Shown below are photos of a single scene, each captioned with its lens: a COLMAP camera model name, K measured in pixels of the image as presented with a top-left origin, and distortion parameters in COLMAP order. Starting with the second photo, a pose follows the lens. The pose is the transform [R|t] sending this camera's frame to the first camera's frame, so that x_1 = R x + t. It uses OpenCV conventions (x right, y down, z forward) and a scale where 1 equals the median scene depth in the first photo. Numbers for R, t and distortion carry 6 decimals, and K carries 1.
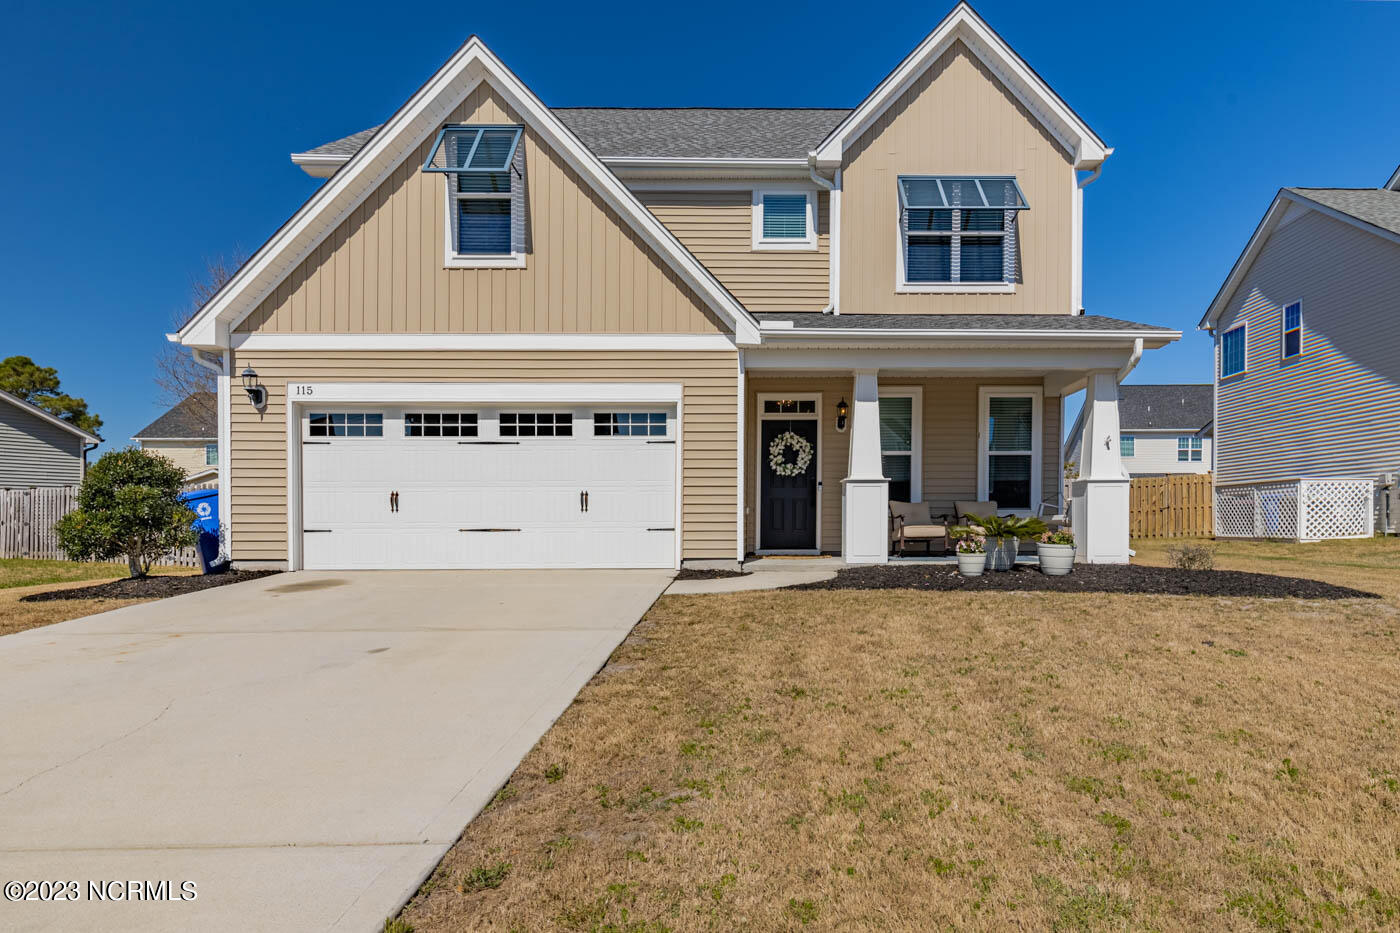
lens RADIAL K [[917.9, 0, 763.8], [0, 917.9, 539.3], [0, 0, 1]] dist [0.008144, -0.000803]
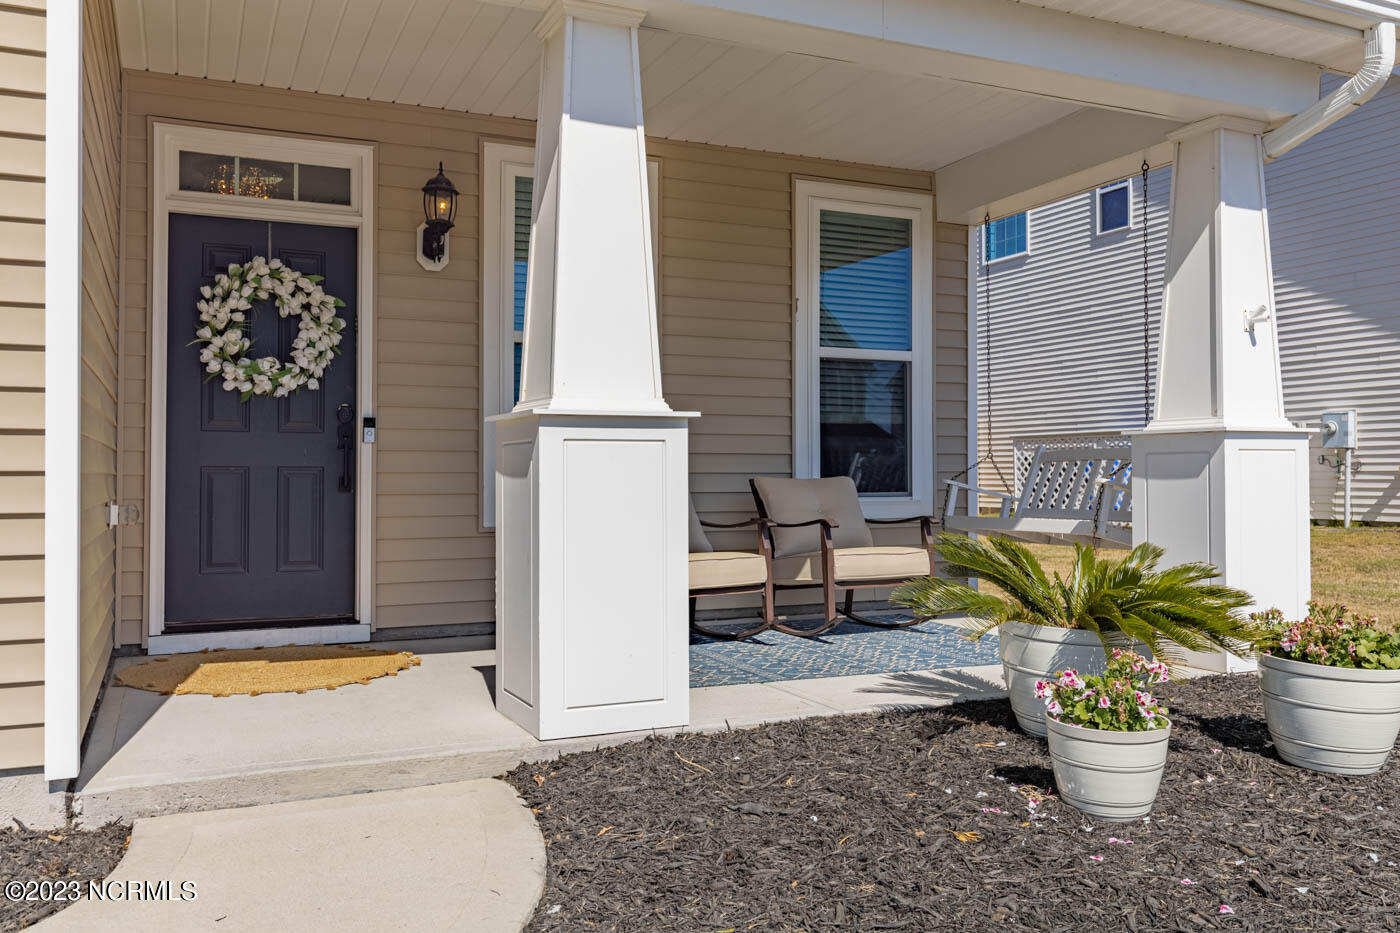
lens RADIAL K [[1173.1, 0, 748.5], [0, 1173.1, 476.9], [0, 0, 1]] dist [-0.002046, -0.004655]
pose [[0.897944, -0.001770, 0.440106, -0.001169], [0.006271, 0.999942, -0.008774, -0.037731], [-0.440065, 0.010638, 0.897903, 0.583945]]
